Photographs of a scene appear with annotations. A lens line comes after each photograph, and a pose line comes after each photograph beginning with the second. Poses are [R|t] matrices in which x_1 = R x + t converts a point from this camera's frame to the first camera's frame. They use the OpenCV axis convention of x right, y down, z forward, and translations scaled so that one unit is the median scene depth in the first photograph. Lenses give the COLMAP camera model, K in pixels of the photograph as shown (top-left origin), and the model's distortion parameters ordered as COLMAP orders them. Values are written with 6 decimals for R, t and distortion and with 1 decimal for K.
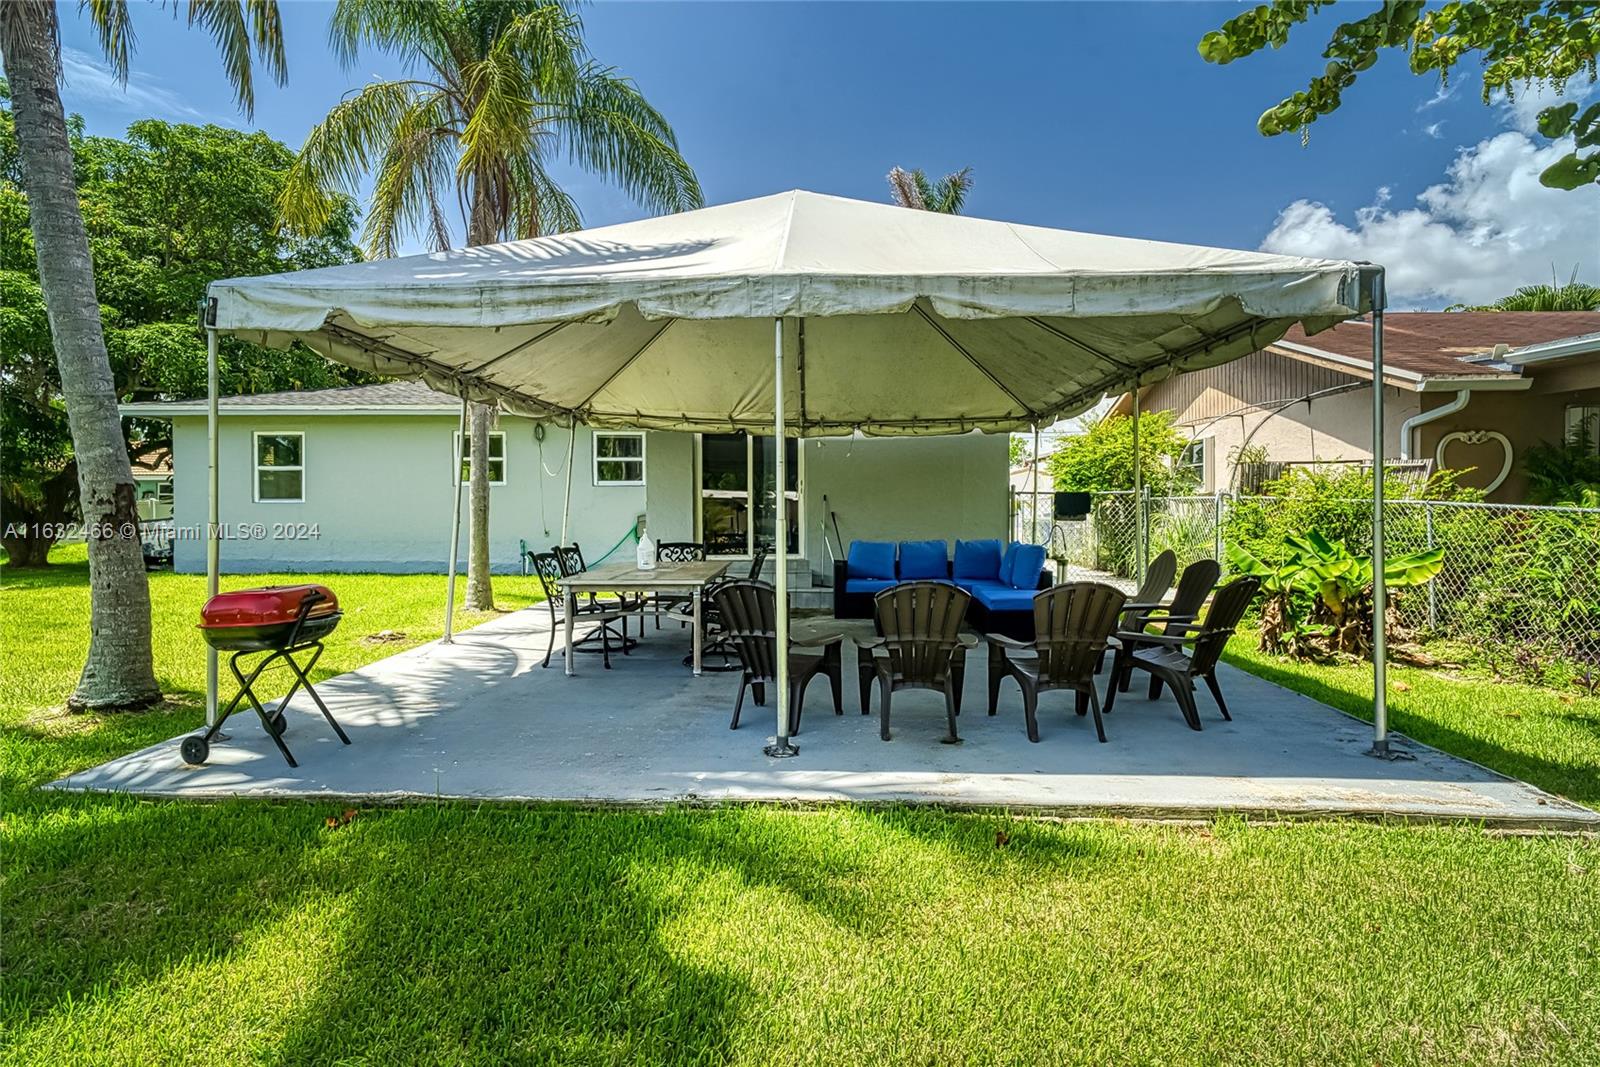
lens RADIAL K [[772.9, 0, 800.3], [0, 772.9, 521.1], [0, 0, 1]] dist [0.003618, -0.002833]
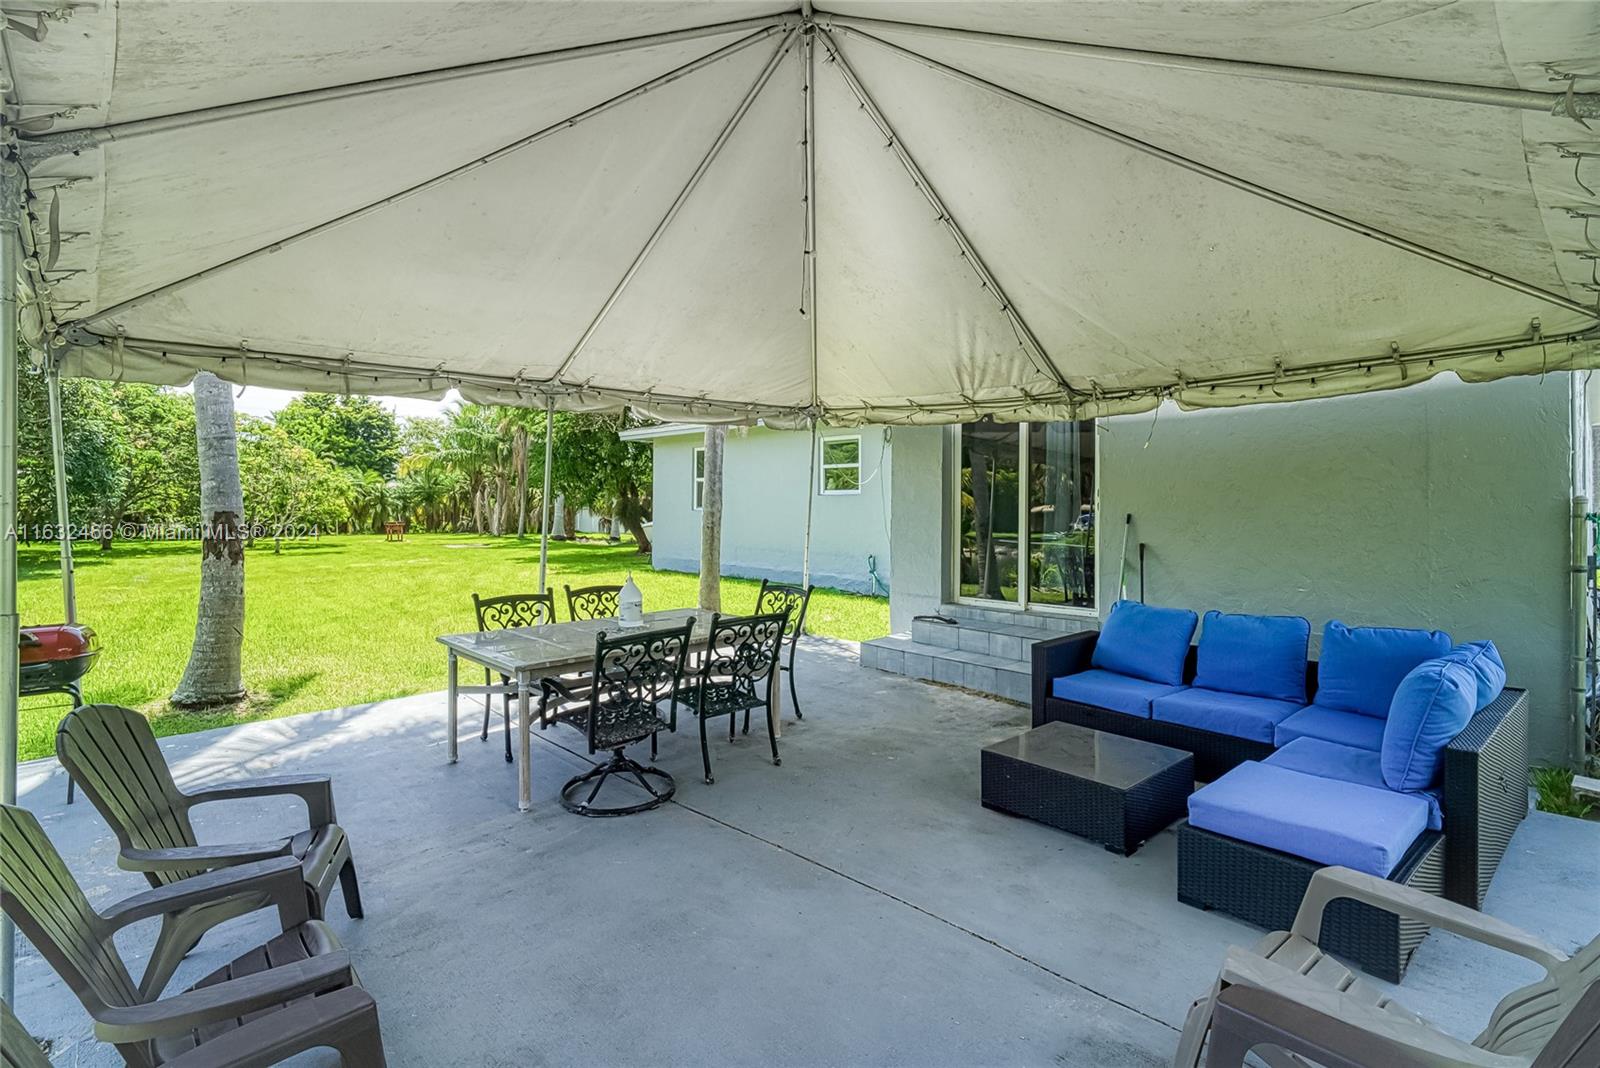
lens RADIAL K [[772.9, 0, 802.2], [0, 772.9, 521.2], [0, 0, 1]] dist [0.003618, -0.002833]
pose [[0.696973, 0.021359, -0.716779, 0.435546], [-0.017294, 0.999766, 0.012975, -0.048934], [0.716889, 0.003352, 0.697179, 0.625988]]
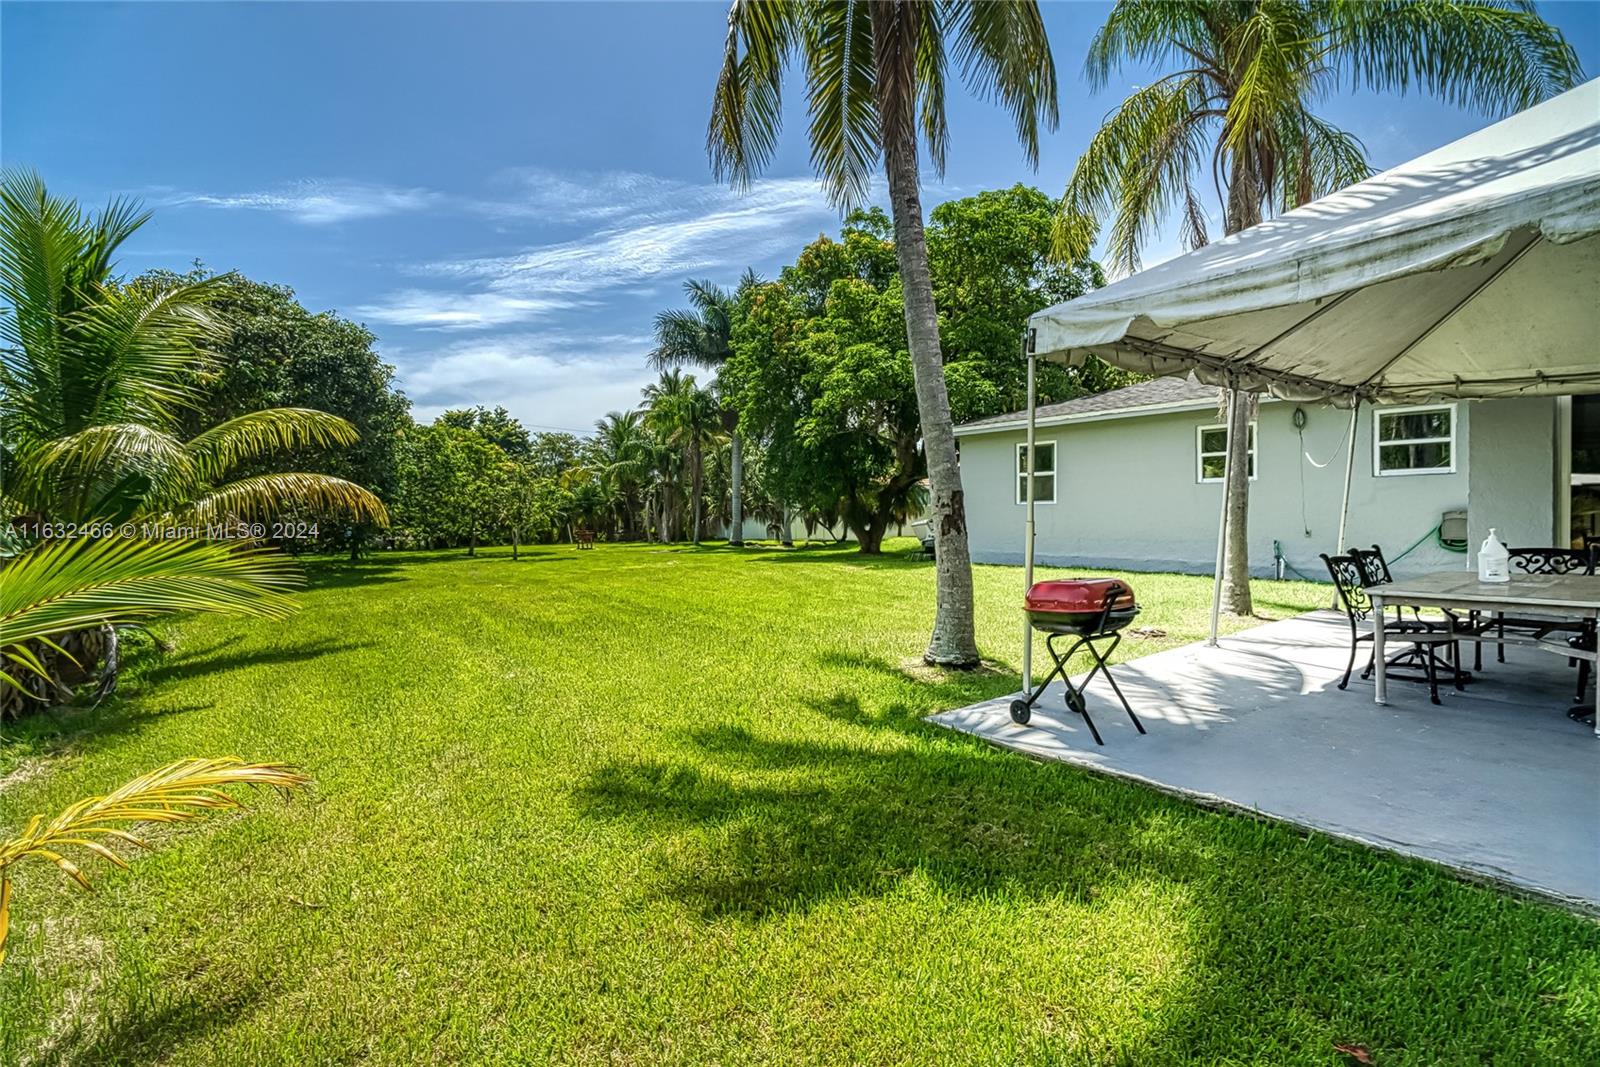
lens RADIAL K [[772.9, 0, 786.2], [0, 772.9, 530.5], [0, 0, 1]] dist [0.003618, -0.002833]
pose [[0.636136, 0.007299, -0.771542, -0.054341], [0.003070, 0.999923, 0.011991, 0.000479], [0.771571, -0.009997, 0.636065, -0.019281]]
